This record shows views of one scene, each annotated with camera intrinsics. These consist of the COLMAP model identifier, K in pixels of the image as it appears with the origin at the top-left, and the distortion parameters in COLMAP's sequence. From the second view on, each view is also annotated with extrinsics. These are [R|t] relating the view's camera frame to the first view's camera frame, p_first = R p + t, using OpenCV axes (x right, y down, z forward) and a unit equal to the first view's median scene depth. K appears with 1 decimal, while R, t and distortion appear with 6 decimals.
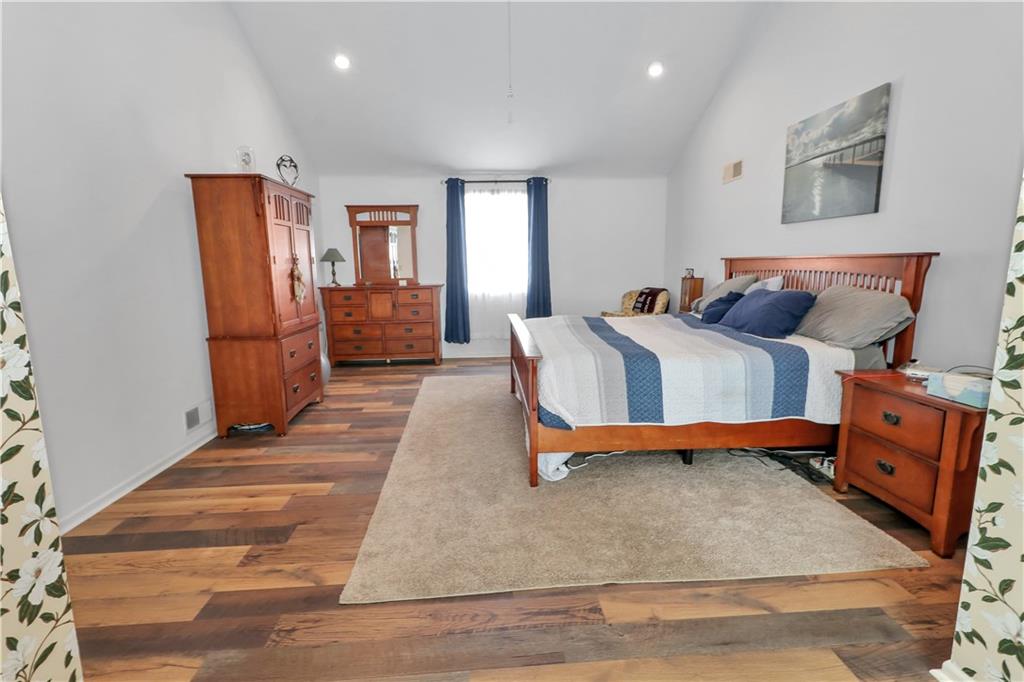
lens RADIAL K [[490.5, 0, 516.4], [0, 490.5, 341.7], [0, 0, 1]] dist [0.005451, -0.000299]
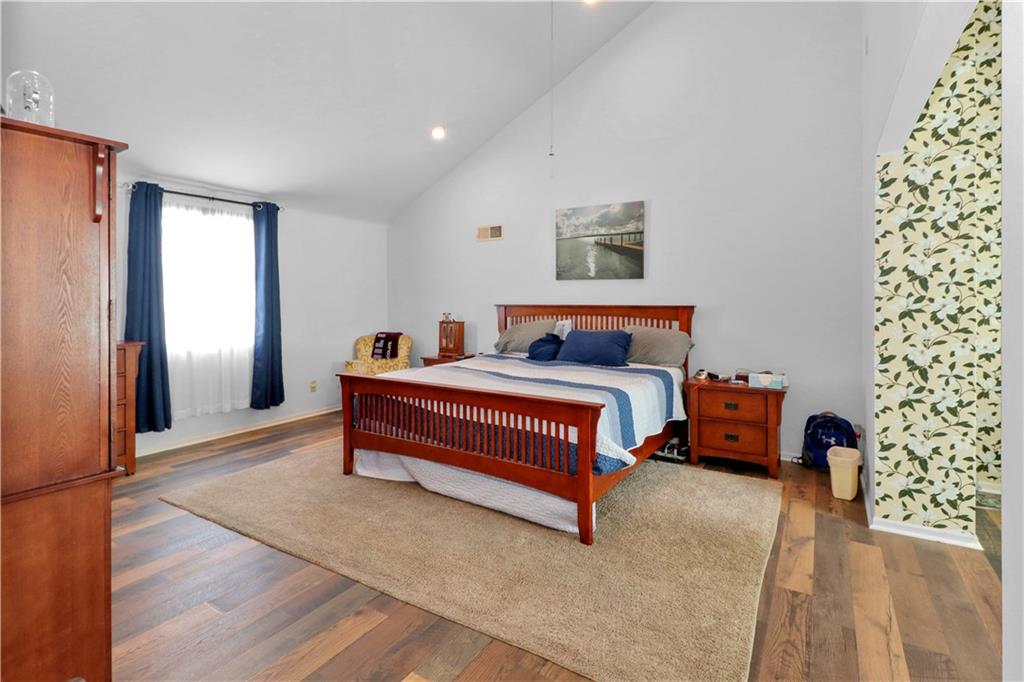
lens RADIAL K [[490.5, 0, 533.8], [0, 490.5, 298.2], [0, 0, 1]] dist [0.005451, -0.000299]
pose [[0.568115, 0.014998, 0.822812, -0.667934], [0.121255, 0.987396, -0.101719, -0.078396], [-0.813967, 0.157559, 0.559136, 0.383985]]
